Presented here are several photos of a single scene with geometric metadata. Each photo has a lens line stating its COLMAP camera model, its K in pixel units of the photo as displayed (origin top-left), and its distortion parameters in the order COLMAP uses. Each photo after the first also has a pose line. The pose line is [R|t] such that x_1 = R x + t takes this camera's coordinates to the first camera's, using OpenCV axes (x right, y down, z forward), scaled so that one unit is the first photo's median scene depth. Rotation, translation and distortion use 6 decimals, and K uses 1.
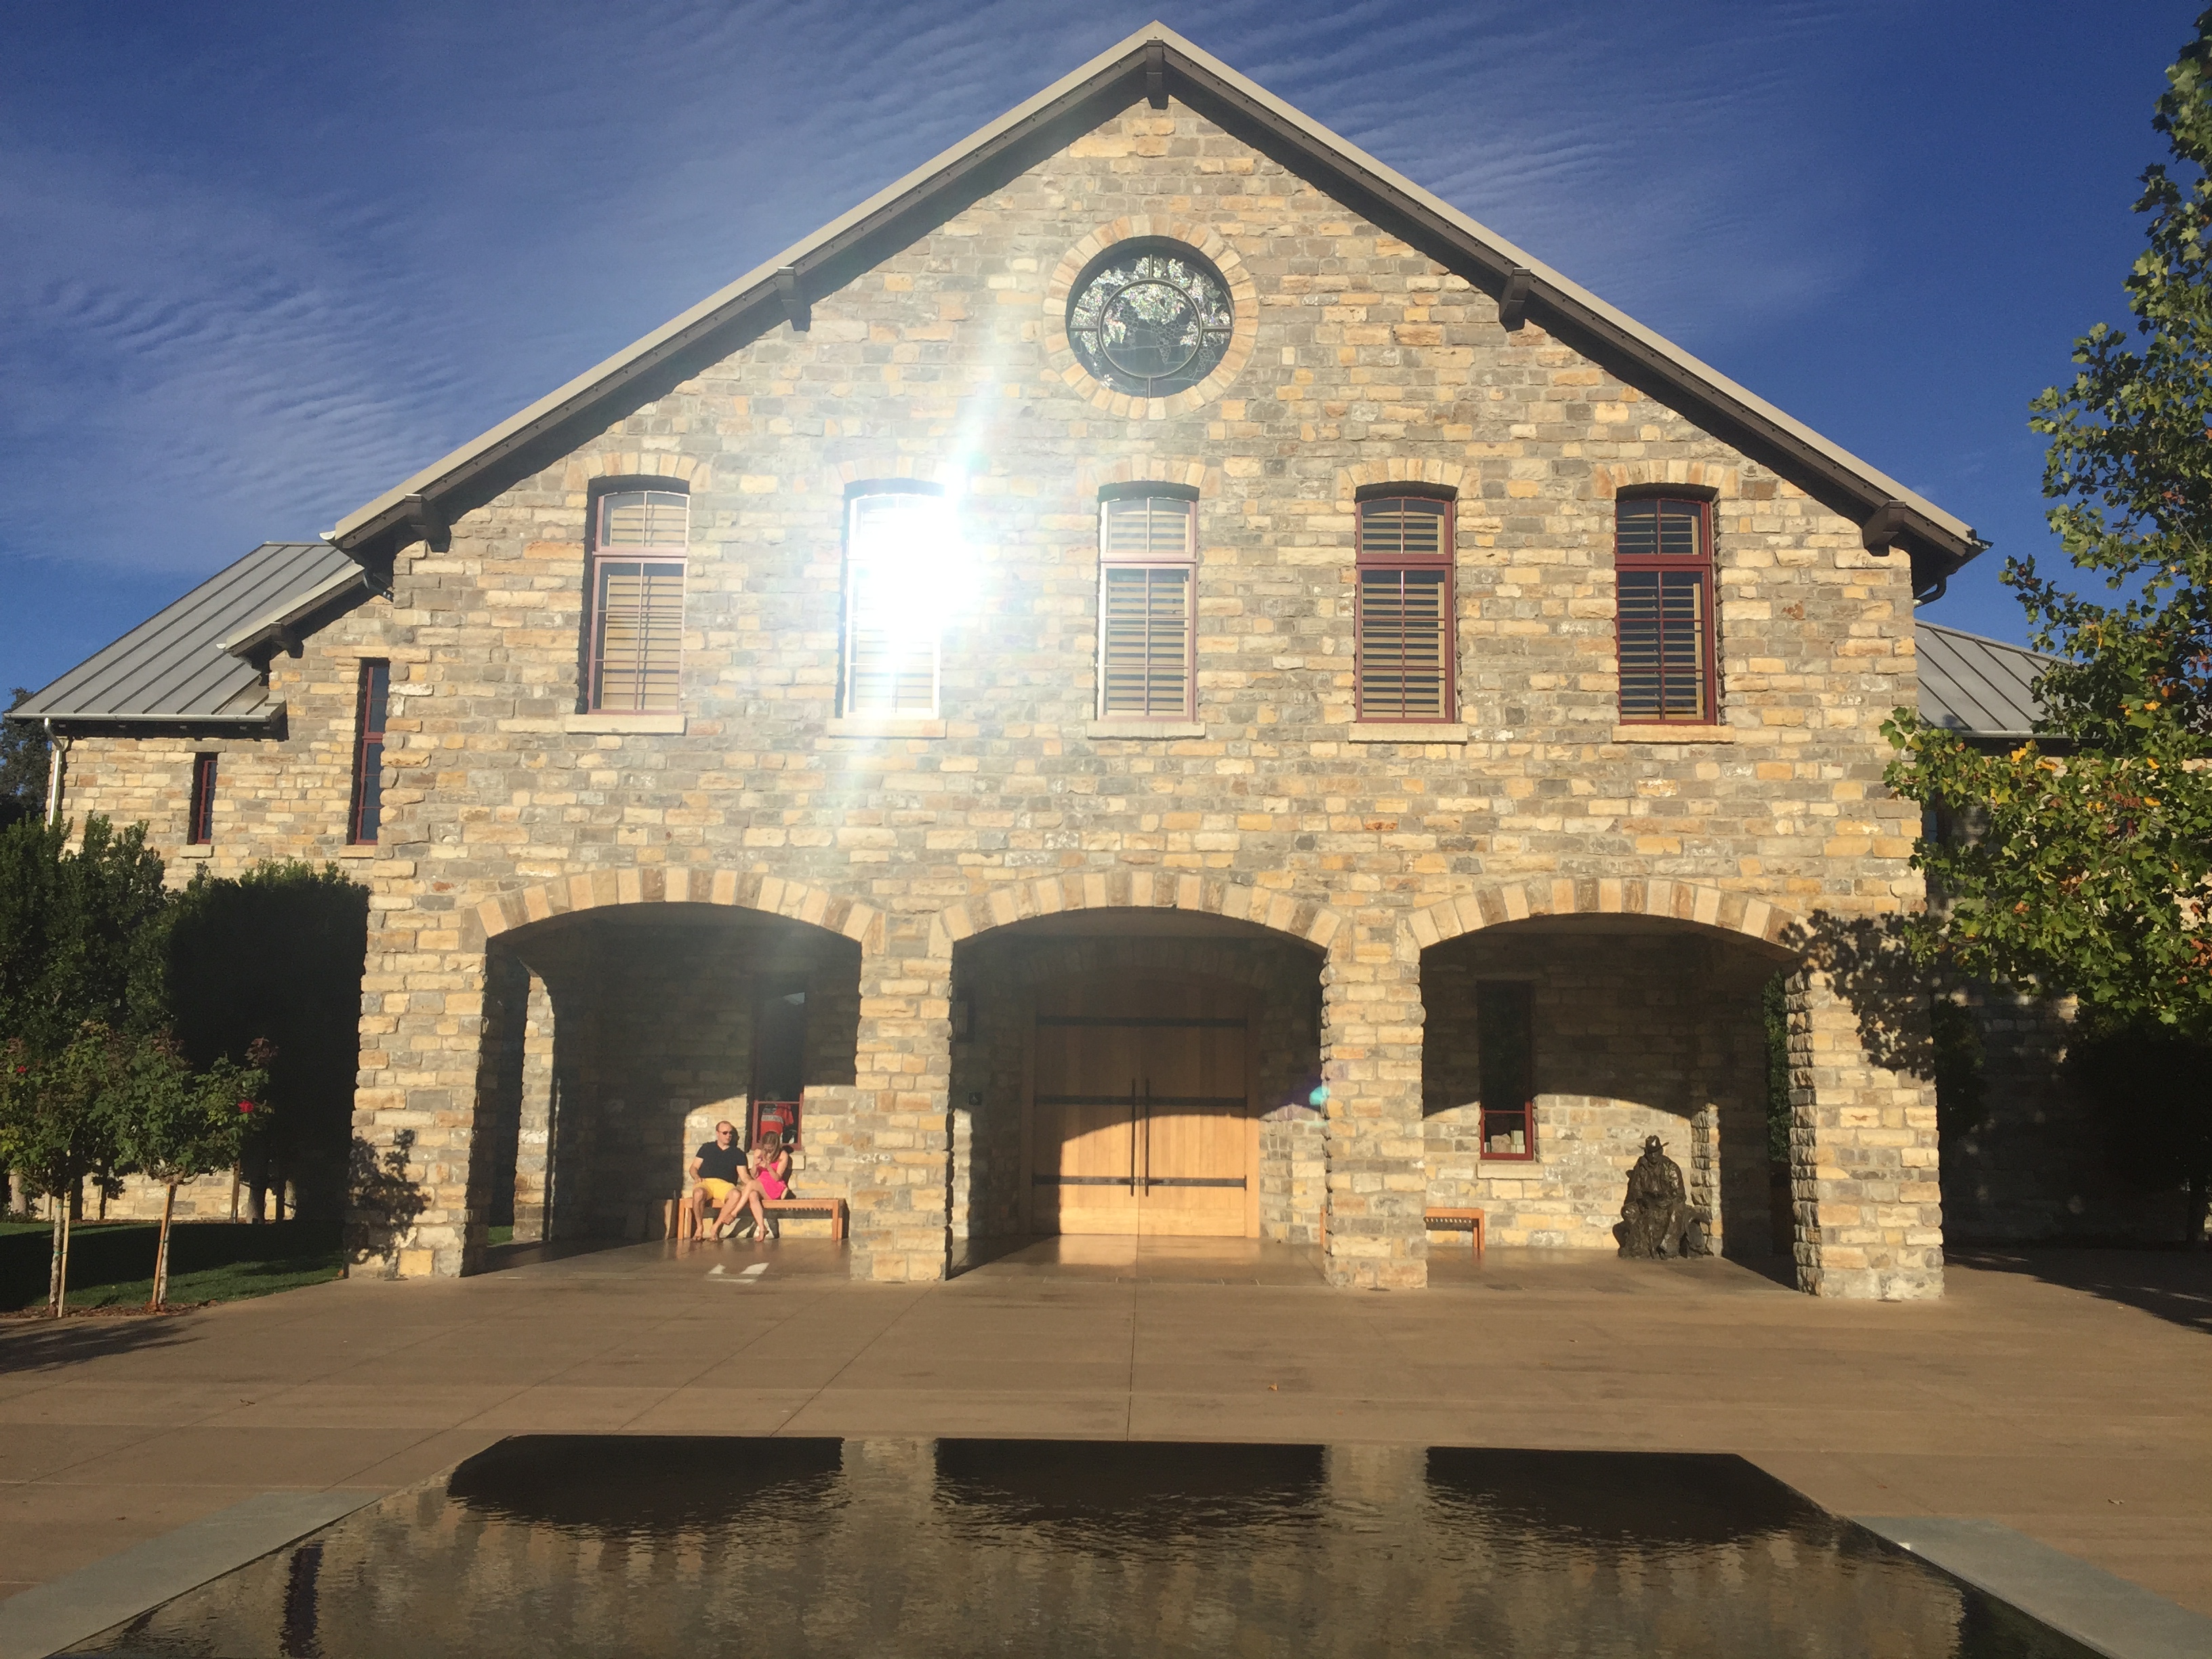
lens RADIAL K [[1890.4, 0, 1106.0], [0, 1890.4, 829.5], [0, 0, 1]] dist [0.087276, -0.137710]
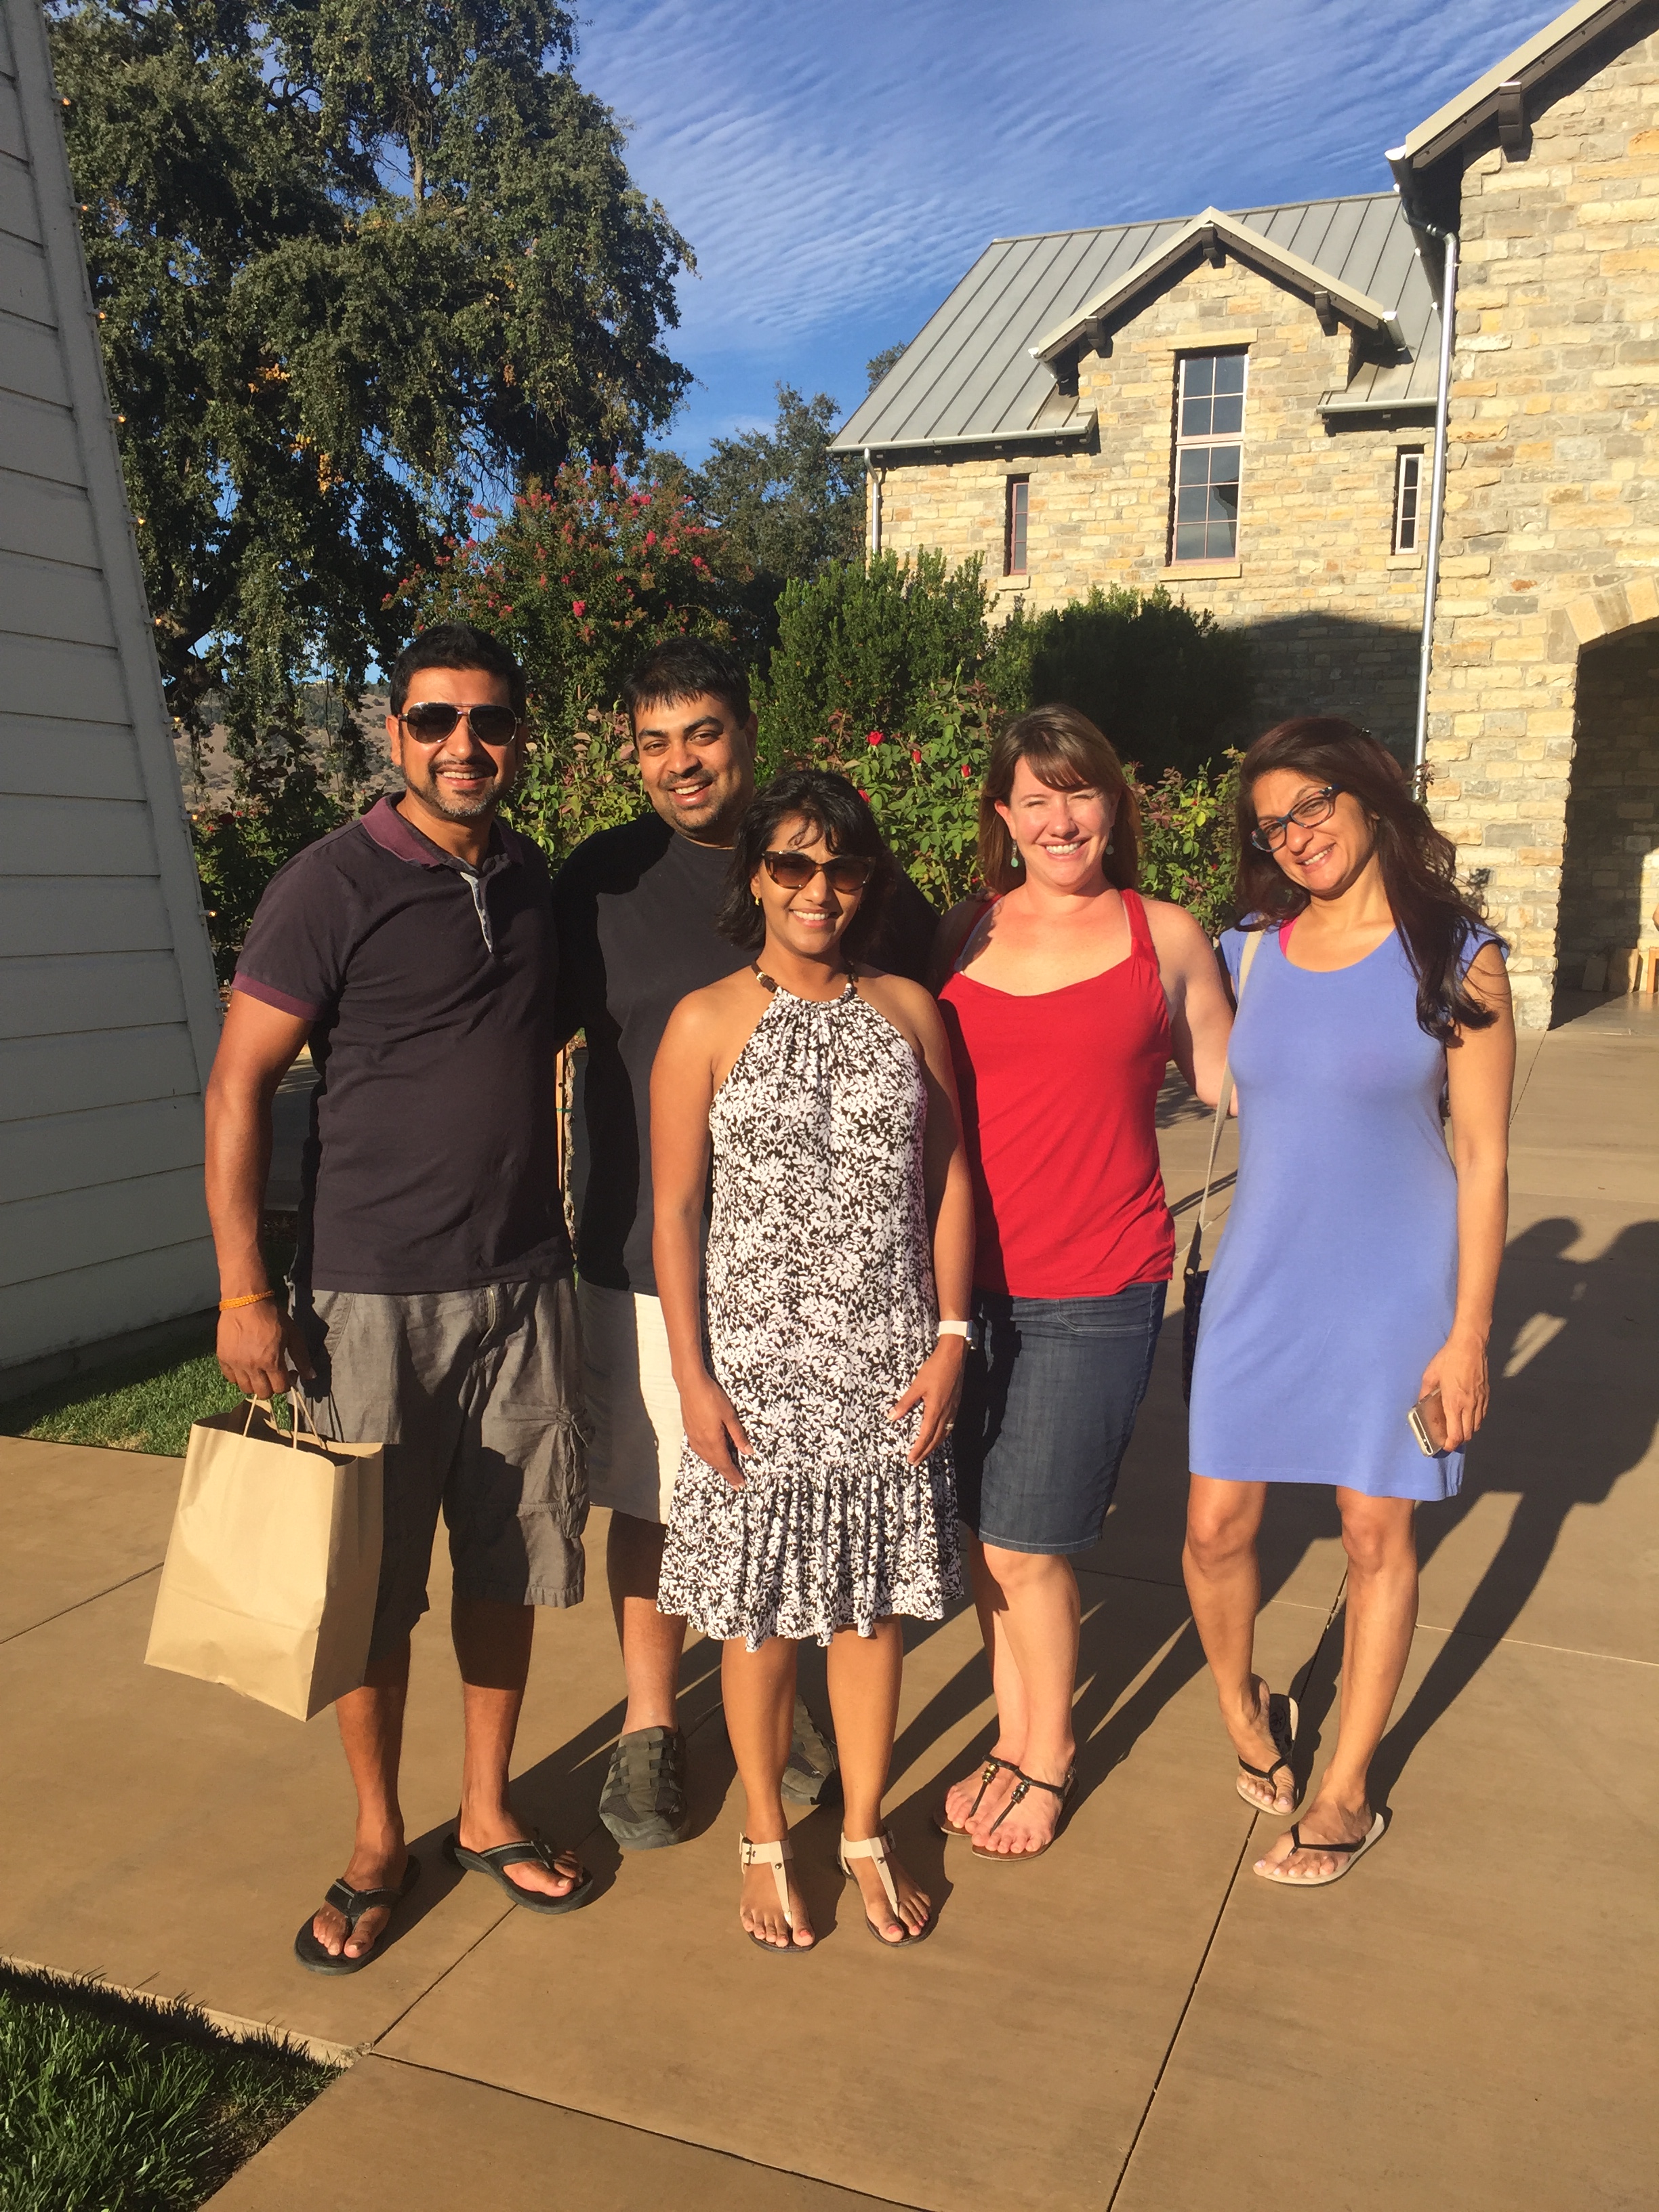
lens RADIAL K [[1890.4, 0, 829.5], [0, 1890.4, 1106.0], [0, 0, 1]] dist [0.087276, -0.137710]
pose [[0.929063, 0.047270, -0.366889, -0.306636], [0.055176, 0.963000, 0.263794, 0.011163], [0.365784, -0.265325, 0.892079, 0.058004]]
